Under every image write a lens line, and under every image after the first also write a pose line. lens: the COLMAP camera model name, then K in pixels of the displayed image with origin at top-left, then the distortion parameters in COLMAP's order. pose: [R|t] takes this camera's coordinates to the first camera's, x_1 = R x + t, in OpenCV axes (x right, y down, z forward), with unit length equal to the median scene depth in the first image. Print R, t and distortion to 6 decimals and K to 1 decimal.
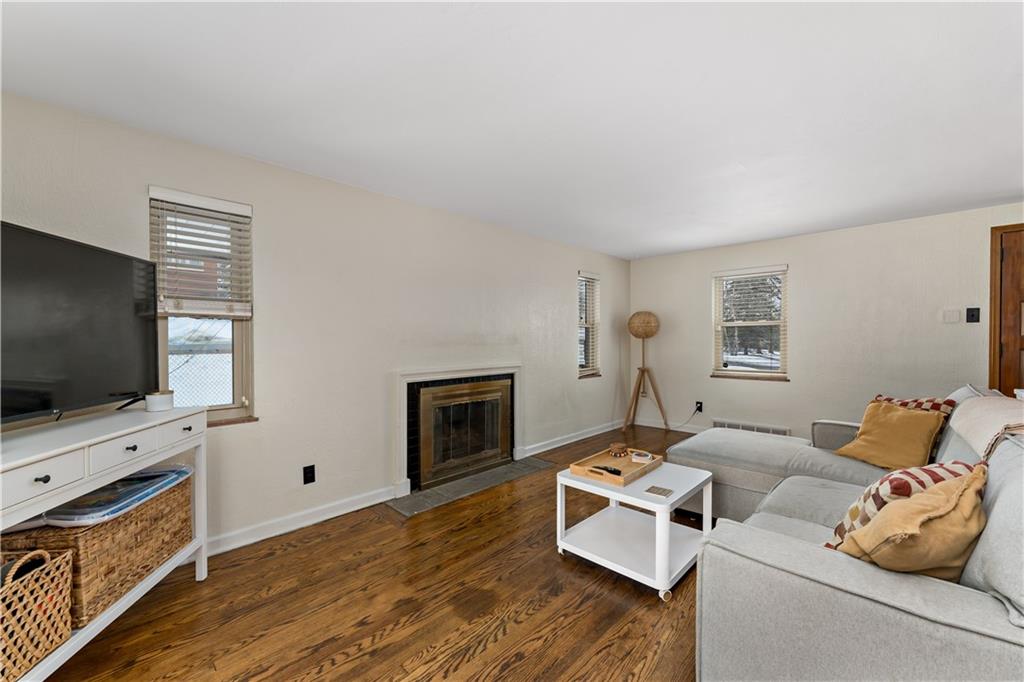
lens RADIAL K [[412.6, 0, 513.2], [0, 412.6, 343.7], [0, 0, 1]] dist [-0.000134, 0.000263]
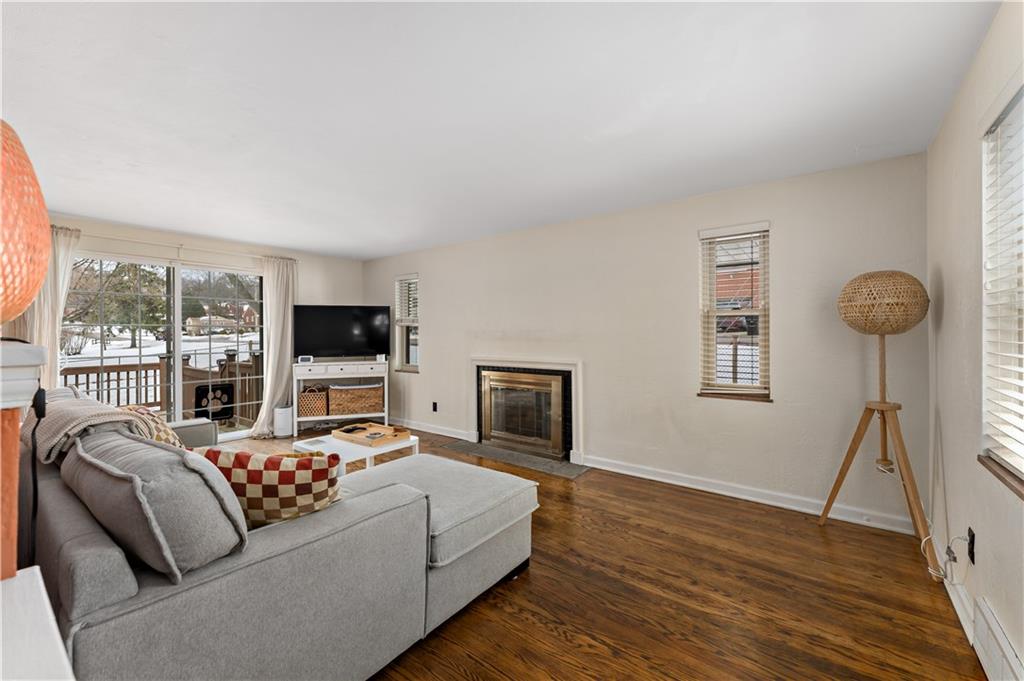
lens RADIAL K [[411.9, 0, 513.8], [0, 411.9, 333.6], [0, 0, 1]] dist [-0.000215, -0.000005]
pose [[0.105796, 0.003181, -0.994383, 0.987175], [-0.007313, 0.999970, 0.002420, -0.016761], [0.994361, 0.007016, 0.105816, 0.809347]]
